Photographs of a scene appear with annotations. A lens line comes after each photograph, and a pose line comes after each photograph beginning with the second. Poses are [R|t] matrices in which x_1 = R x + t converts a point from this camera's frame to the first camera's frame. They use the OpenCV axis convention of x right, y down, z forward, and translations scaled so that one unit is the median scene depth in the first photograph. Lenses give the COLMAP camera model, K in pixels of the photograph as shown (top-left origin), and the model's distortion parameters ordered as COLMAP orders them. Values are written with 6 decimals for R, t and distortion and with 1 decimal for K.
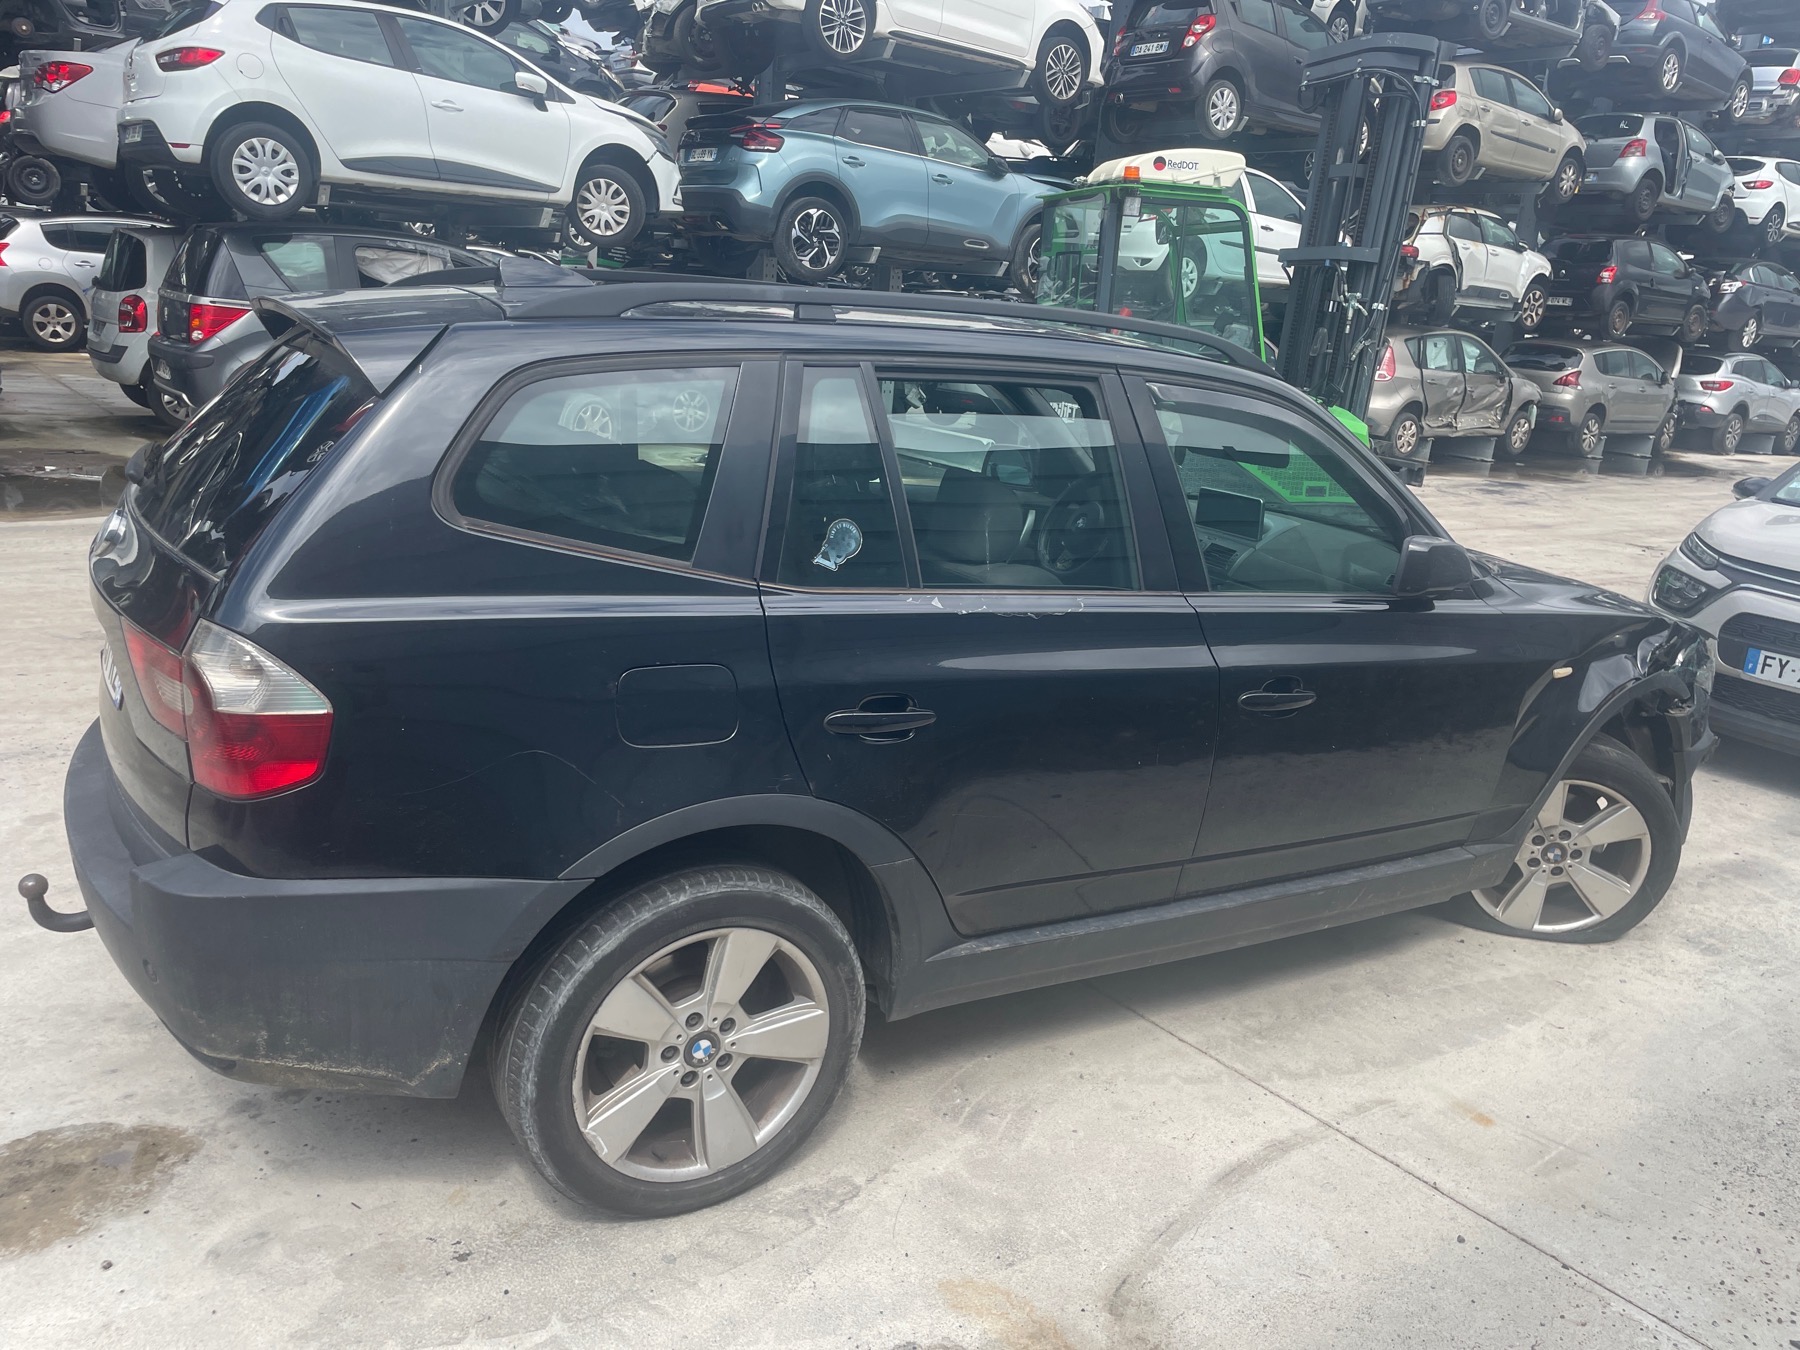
lens RADIAL K [[1378.4, 0, 916.0], [0, 1378.4, 683.1], [0, 0, 1]] dist [0.081399, -0.113236]
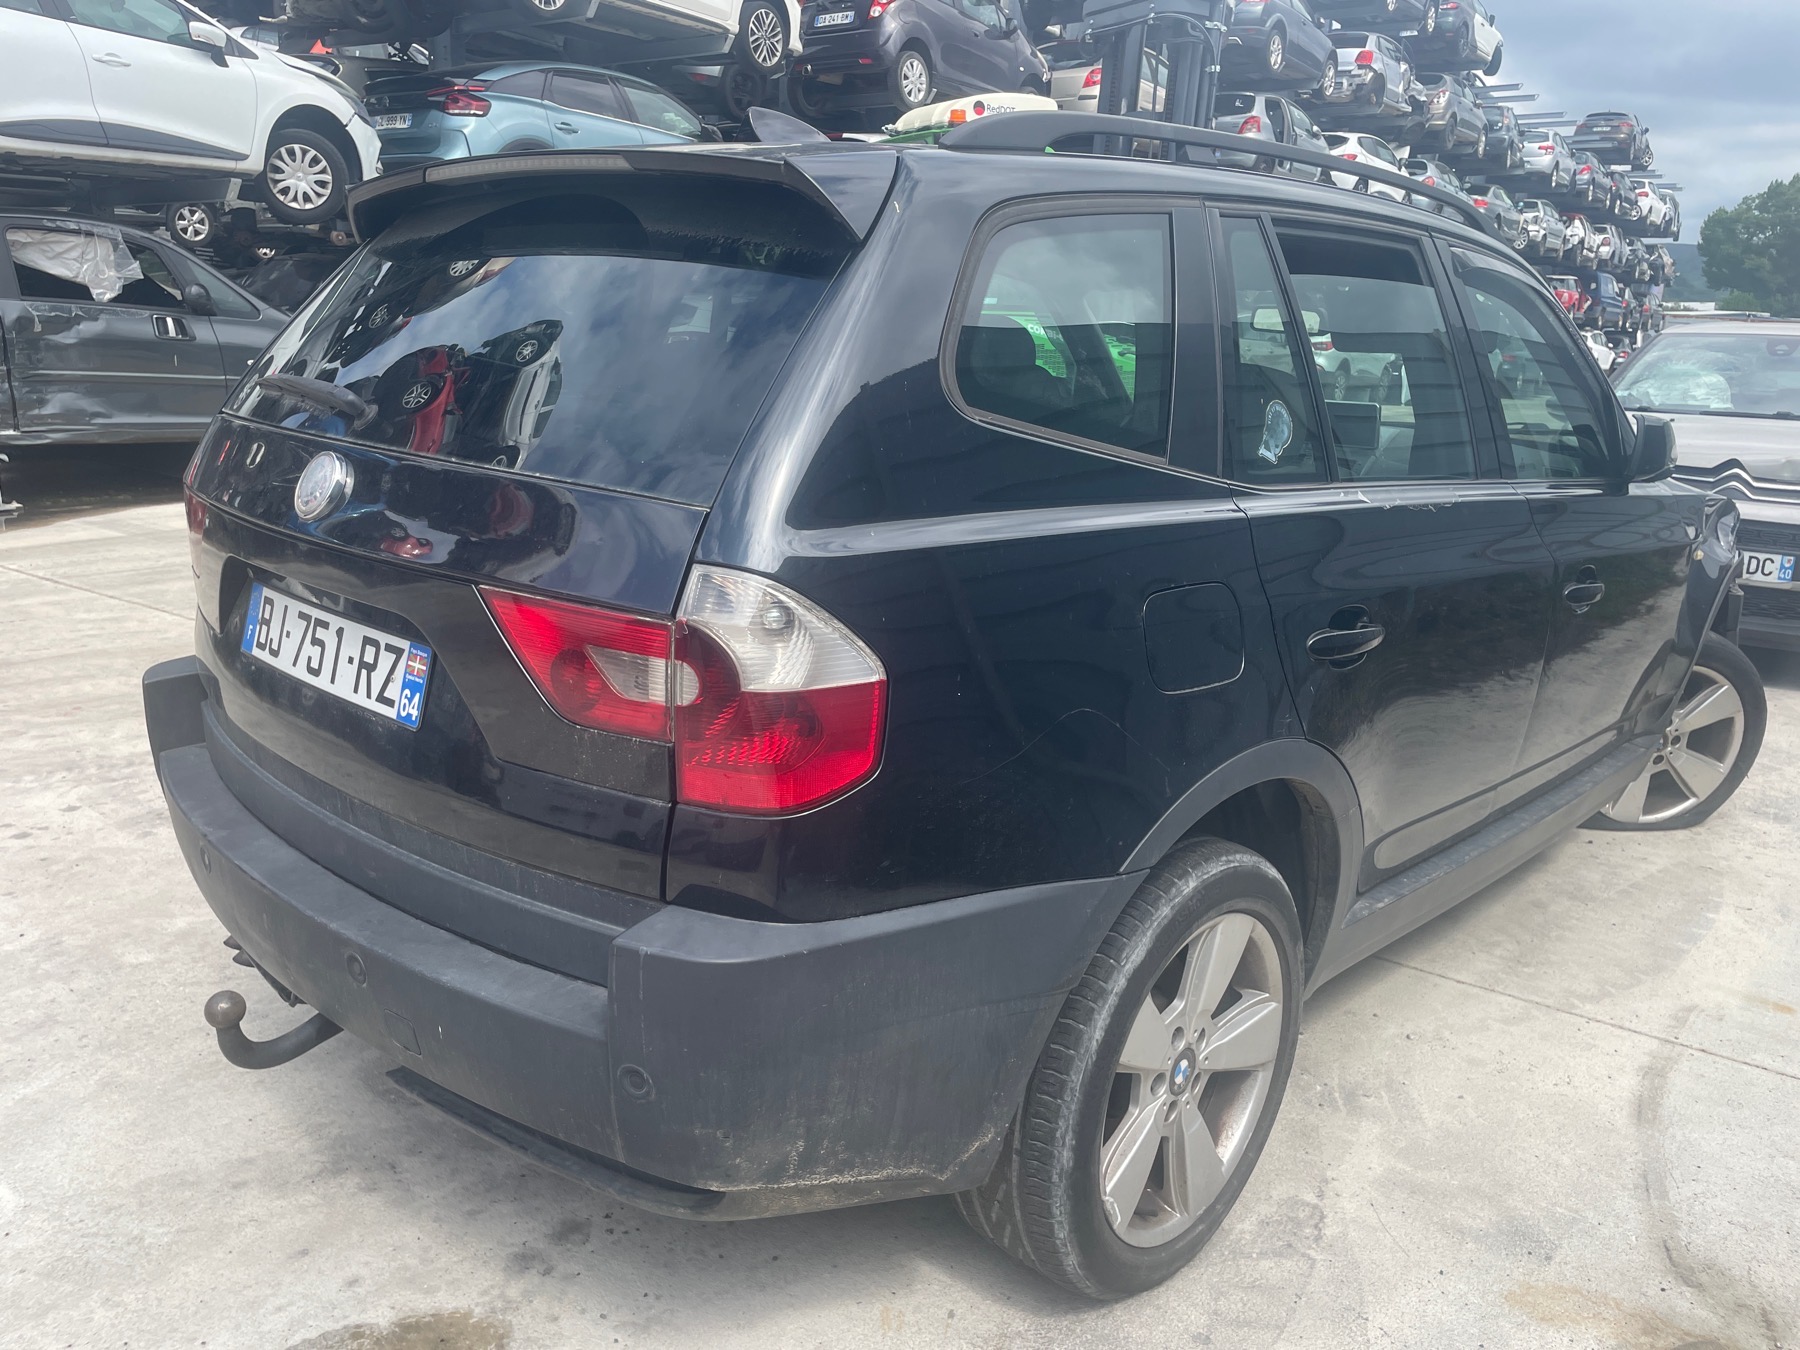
lens RADIAL K [[1378.4, 0, 901.1], [0, 1378.4, 676.2], [0, 0, 1]] dist [0.081399, -0.113236]
pose [[0.963004, -0.105776, 0.247859, -0.111613], [0.106759, 0.994239, 0.009513, 0.002781], [-0.247437, 0.017300, 0.968750, 0.059538]]
